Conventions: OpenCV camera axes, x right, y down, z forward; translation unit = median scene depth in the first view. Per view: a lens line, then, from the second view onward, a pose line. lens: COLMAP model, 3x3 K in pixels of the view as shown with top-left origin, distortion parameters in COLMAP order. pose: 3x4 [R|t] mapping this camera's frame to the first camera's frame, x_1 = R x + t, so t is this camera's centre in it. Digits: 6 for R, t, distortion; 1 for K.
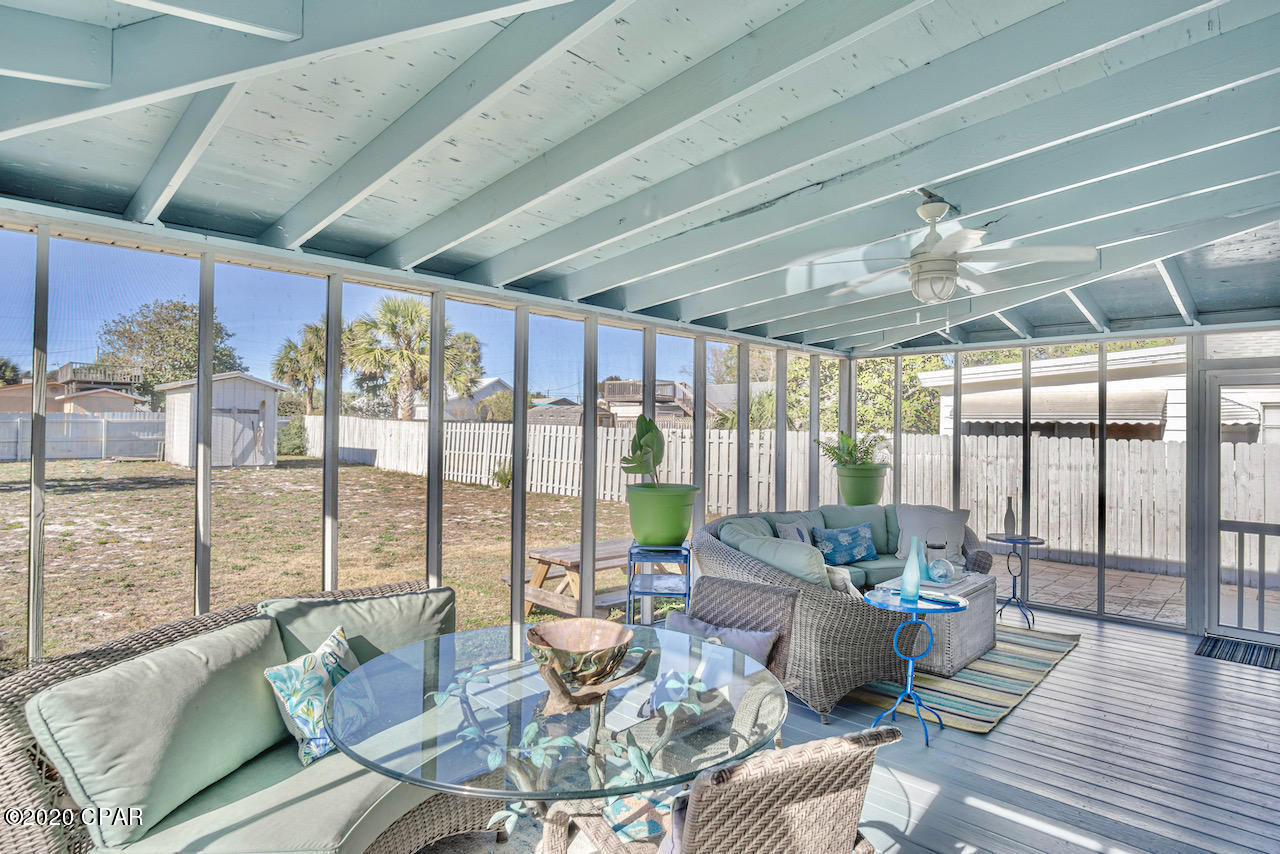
lens RADIAL K [[692.8, 0, 638.8], [0, 692.8, 426.3], [0, 0, 1]] dist [-0.023219, 0.002285]
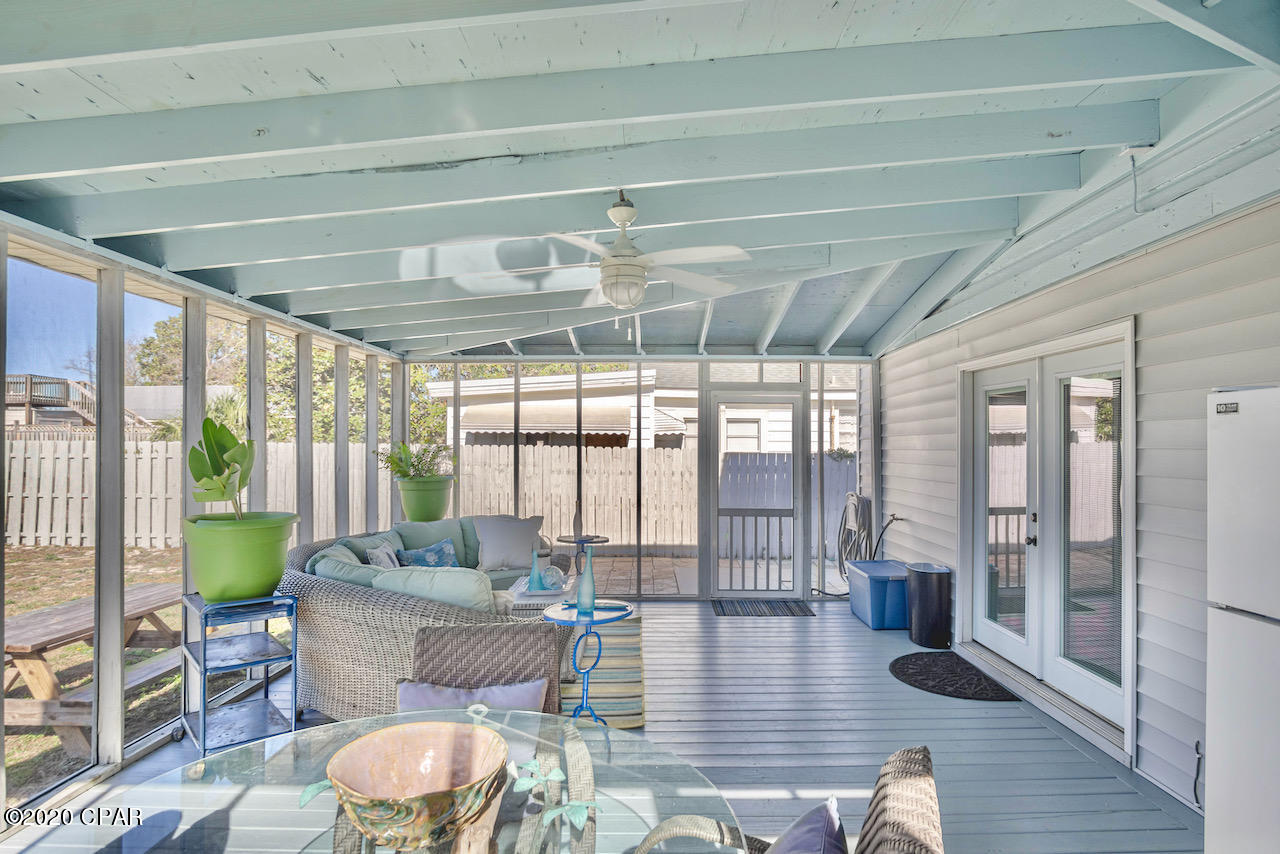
lens RADIAL K [[692.9, 0, 650.0], [0, 692.9, 449.6], [0, 0, 1]] dist [-0.021586, 0.002954]
pose [[0.714100, -0.014316, 0.699897, -0.135581], [0.002229, 0.999832, 0.018178, 0.002609], [-0.700040, -0.011421, 0.714013, 0.146404]]
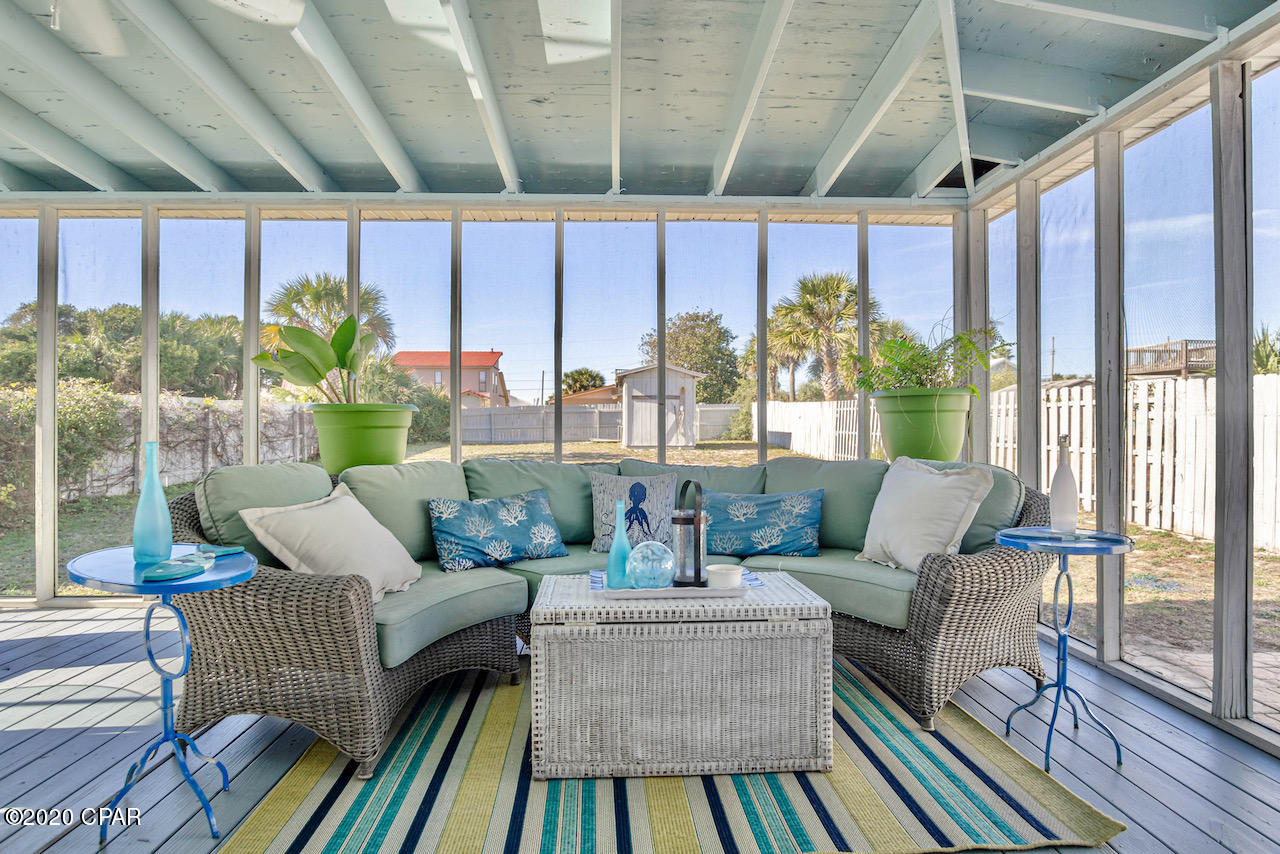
lens RADIAL K [[692.8, 0, 638.8], [0, 692.8, 426.3], [0, 0, 1]] dist [-0.023219, 0.002285]
pose [[0.728840, -0.012888, -0.684563, 0.624411], [0.017982, 0.999838, 0.000321, 0.091065], [0.684448, -0.012544, 0.728954, 0.528281]]
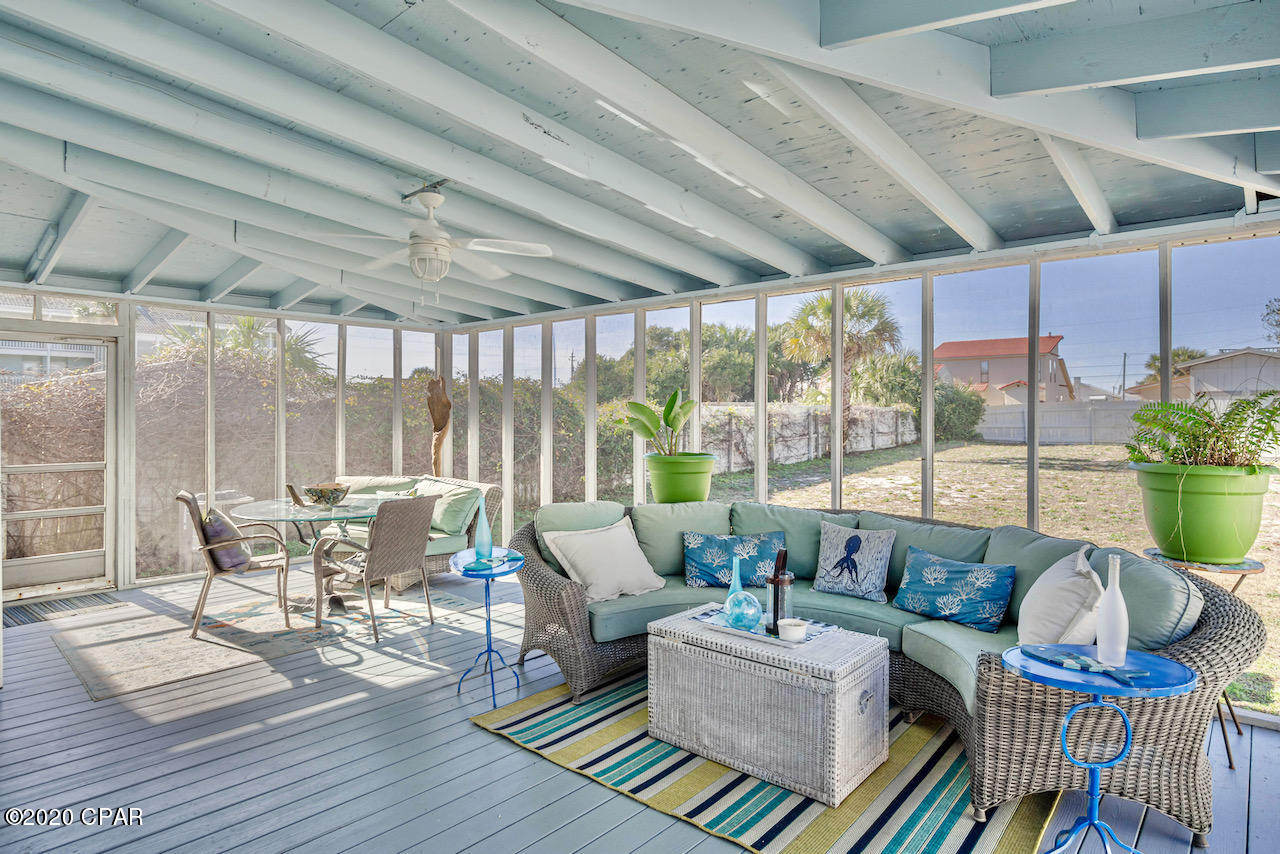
lens RADIAL K [[692.8, 0, 638.8], [0, 692.8, 426.3], [0, 0, 1]] dist [-0.023219, 0.002285]
pose [[0.062367, 0.000956, -0.998053, 0.873969], [0.008149, 0.999966, 0.001467, 0.030810], [0.998020, -0.008224, 0.062358, 0.708163]]
